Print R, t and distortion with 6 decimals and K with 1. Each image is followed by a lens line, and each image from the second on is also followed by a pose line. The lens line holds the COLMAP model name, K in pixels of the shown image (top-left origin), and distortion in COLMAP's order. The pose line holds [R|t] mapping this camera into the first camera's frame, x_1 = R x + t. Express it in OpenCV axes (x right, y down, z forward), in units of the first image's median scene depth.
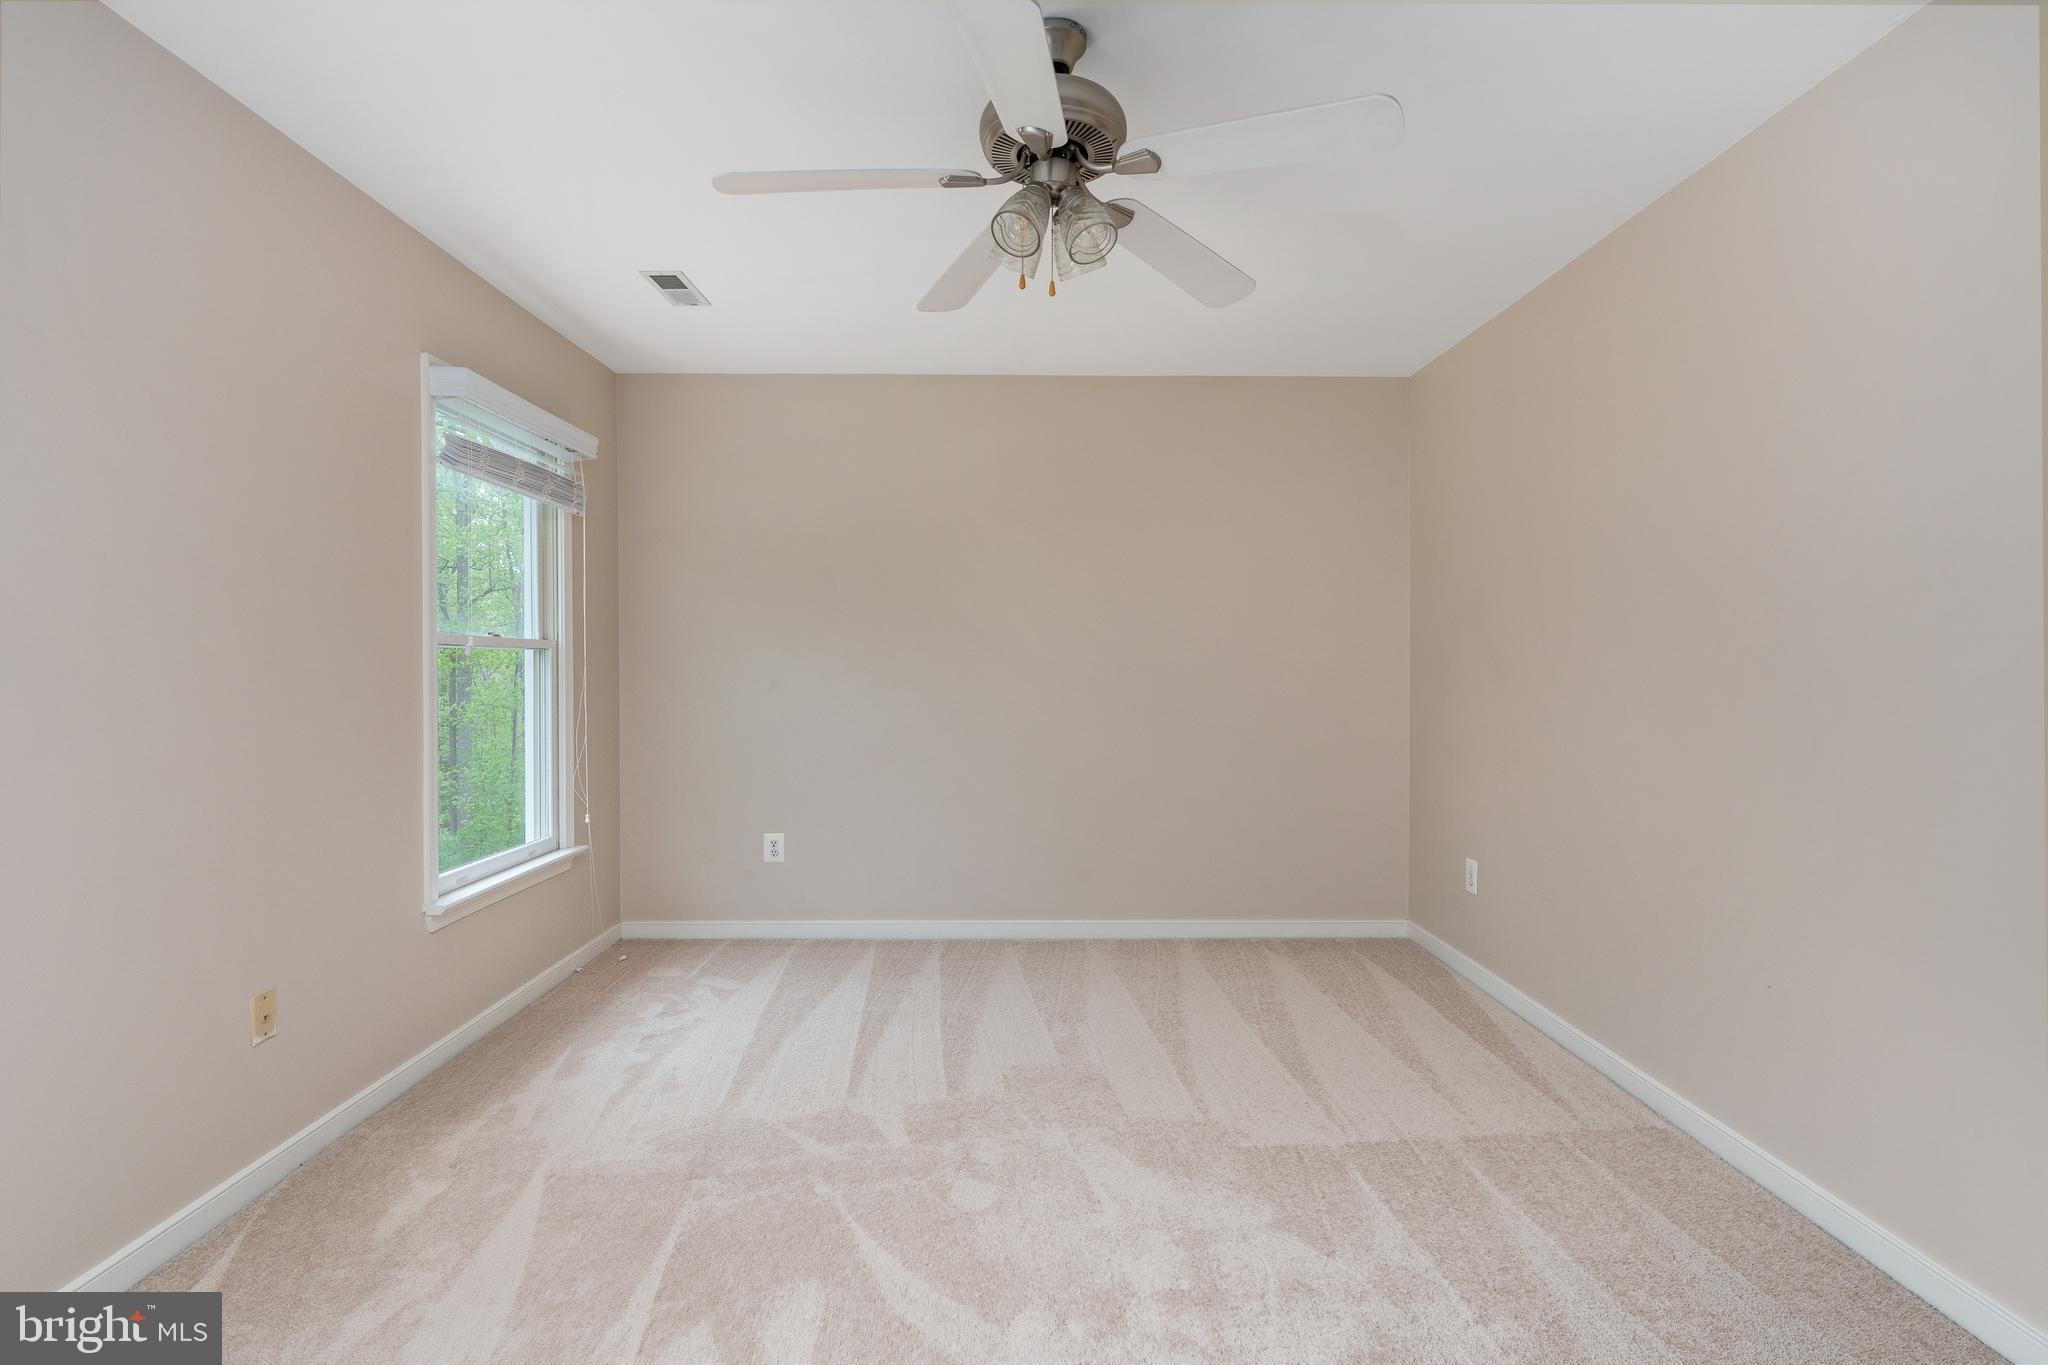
lens RADIAL K [[926.7, 0, 1024.0], [0, 926.7, 682.5], [0, 0, 1]] dist [-0.001387, 0.000134]
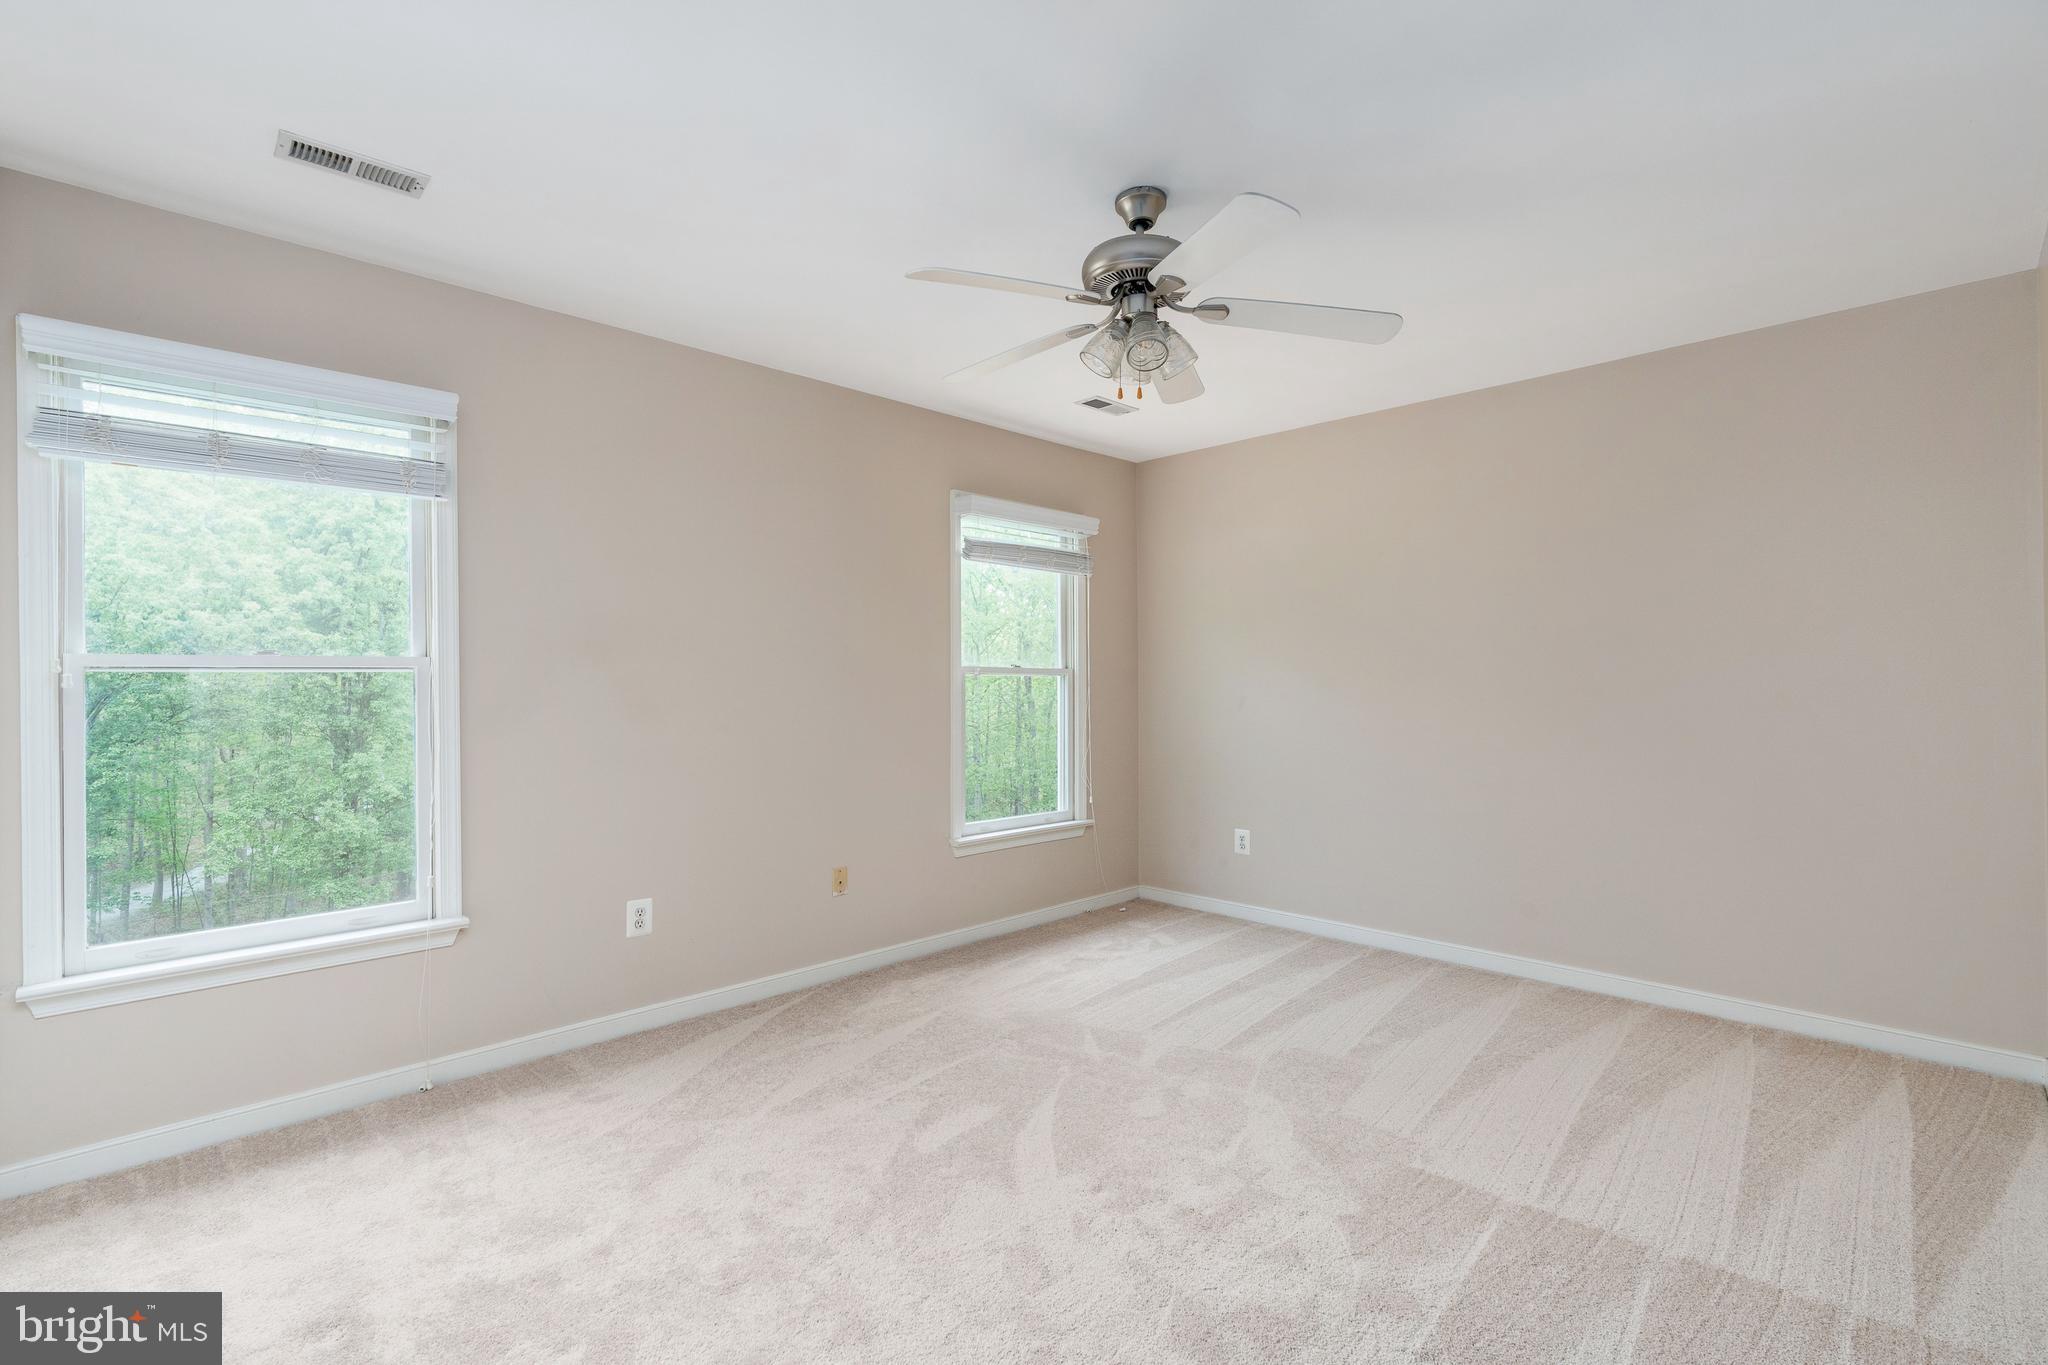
lens RADIAL K [[874.3, 0, 1026.8], [0, 874.3, 688.3], [0, 0, 1]] dist [0.014267, -0.000051]
pose [[0.713194, -0.005279, -0.700946, 0.466437], [-0.008478, 0.999834, -0.016157, 0.006854], [0.700915, 0.017466, 0.713031, 0.023994]]
